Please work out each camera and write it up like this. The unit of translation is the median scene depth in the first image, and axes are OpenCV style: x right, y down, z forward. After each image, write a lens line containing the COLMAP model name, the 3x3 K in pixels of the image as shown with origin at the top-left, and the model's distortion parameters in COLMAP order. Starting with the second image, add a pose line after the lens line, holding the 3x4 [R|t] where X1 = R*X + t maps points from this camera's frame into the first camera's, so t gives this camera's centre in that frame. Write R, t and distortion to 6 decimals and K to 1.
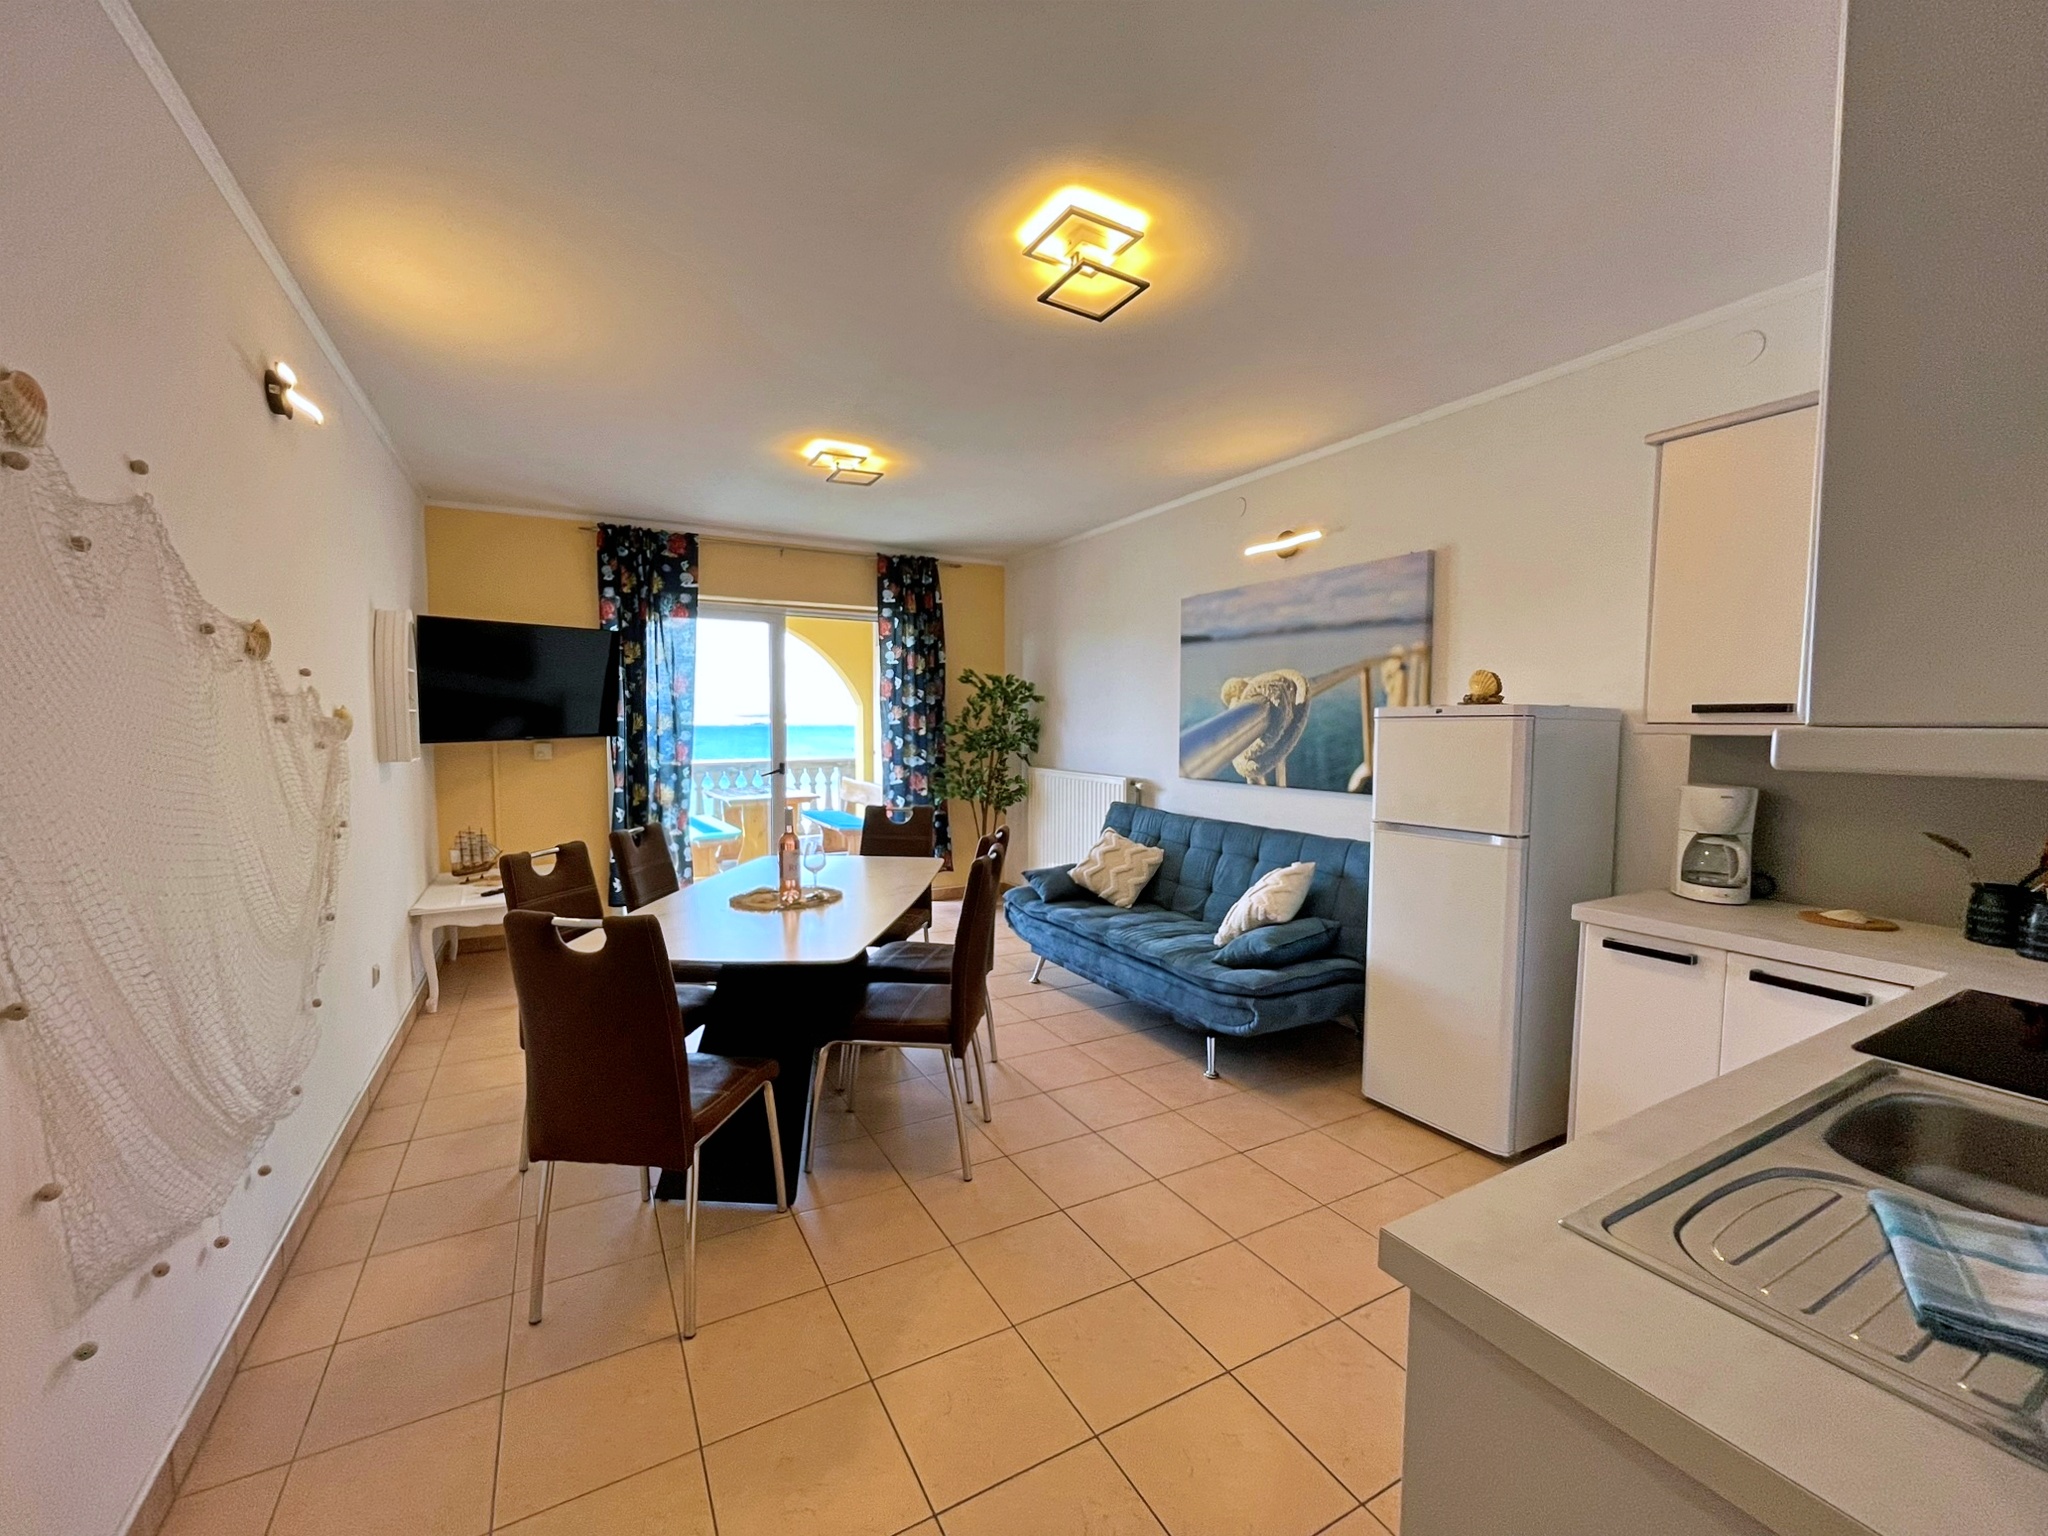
lens RADIAL K [[828.2, 0, 1016.0], [0, 828.2, 778.2], [0, 0, 1]] dist [-0.000008, 0.000522]
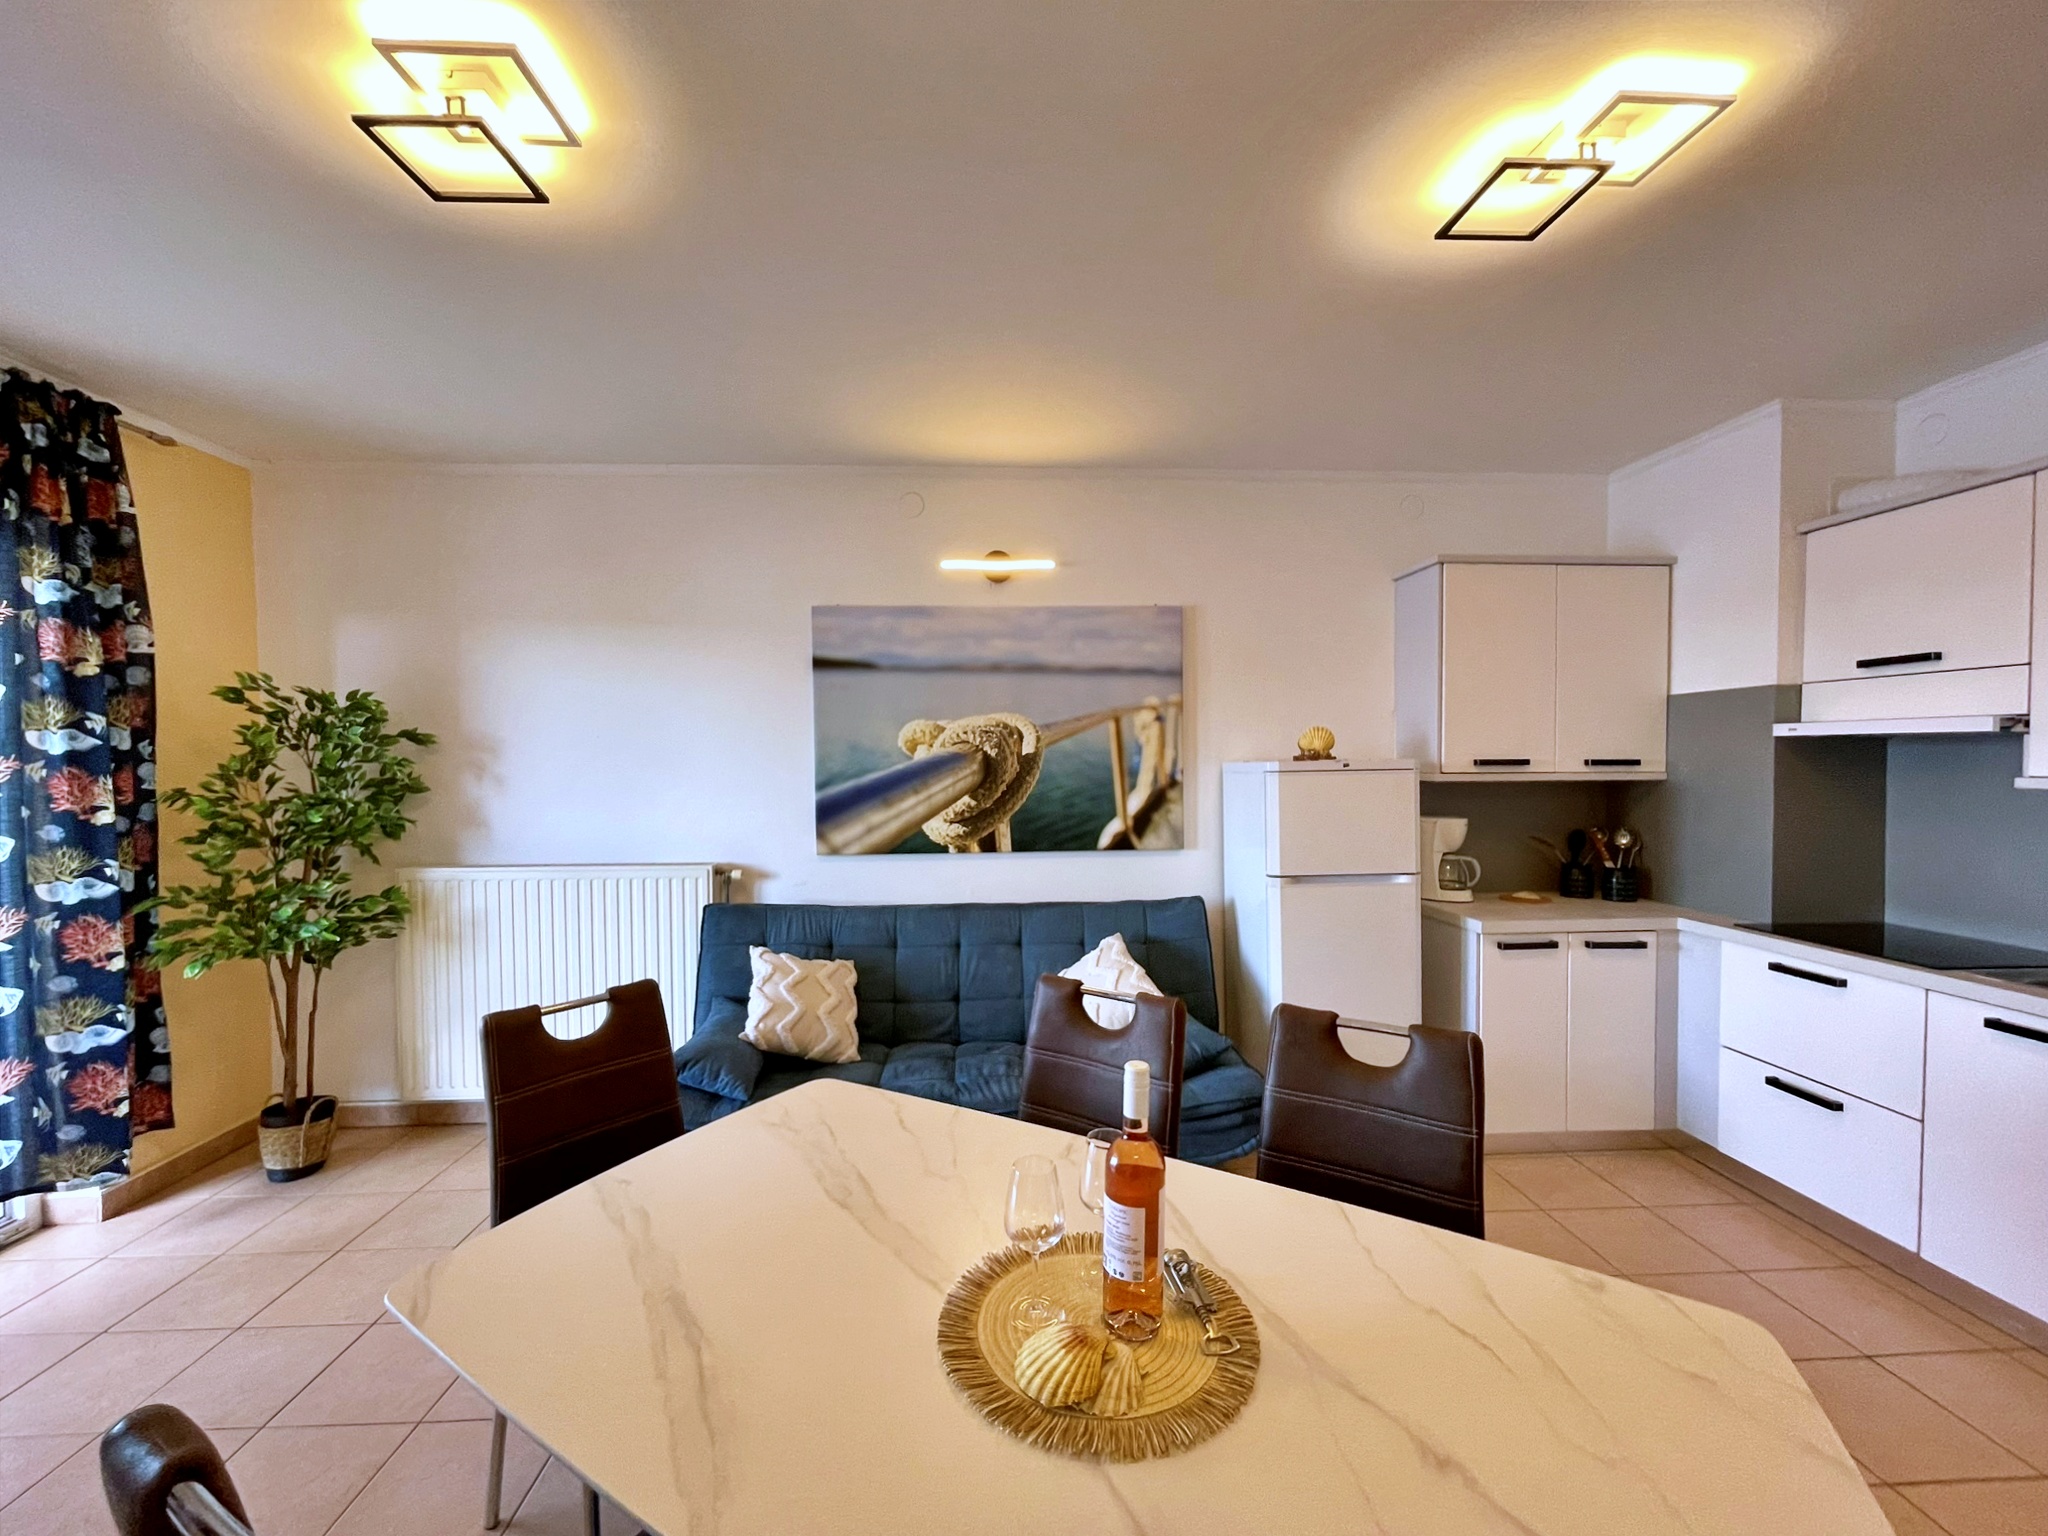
lens RADIAL K [[828.2, 0, 1016.0], [0, 828.2, 778.2], [0, 0, 1]] dist [-0.000008, 0.000522]
pose [[0.437753, -0.030155, 0.898589, -0.418364], [0.070956, 0.997479, -0.001093, -0.061554], [-0.896291, 0.064239, 0.438789, 0.603961]]
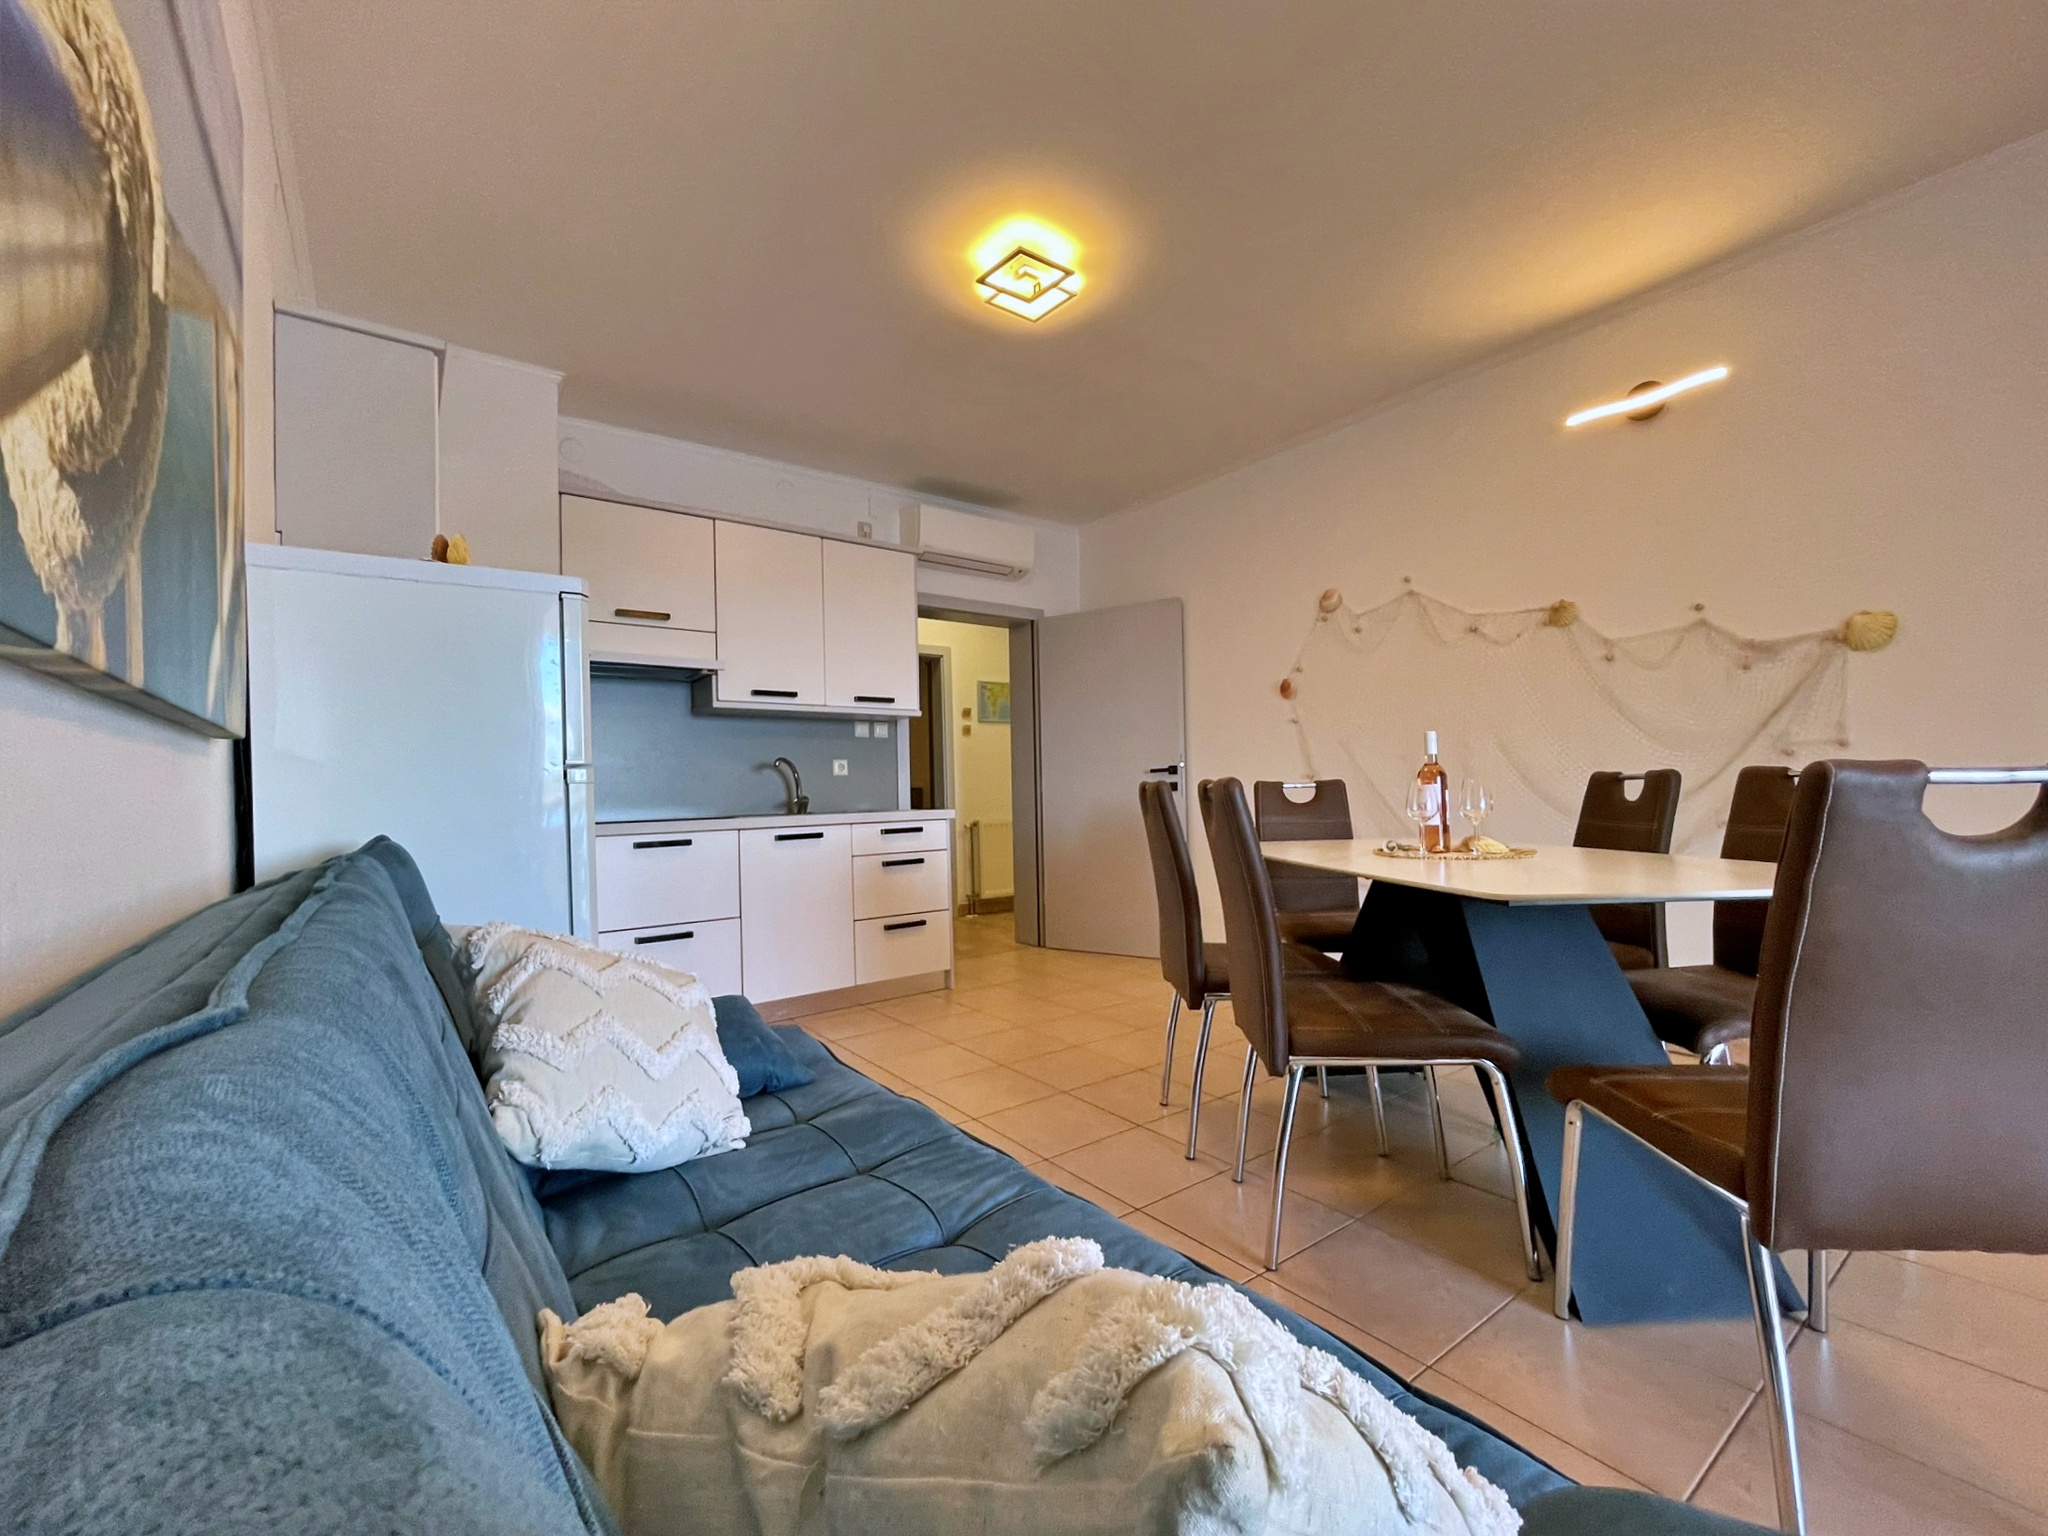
lens RADIAL K [[842.3, 0, 1019.1], [0, 842.3, 778.2], [0, 0, 1]] dist [-0.001504, 0.000017]
pose [[-0.990680, 0.019424, -0.134818, 0.150283], [0.012495, 0.998566, 0.052056, 0.023794], [0.135635, 0.049886, -0.989502, 1.186913]]
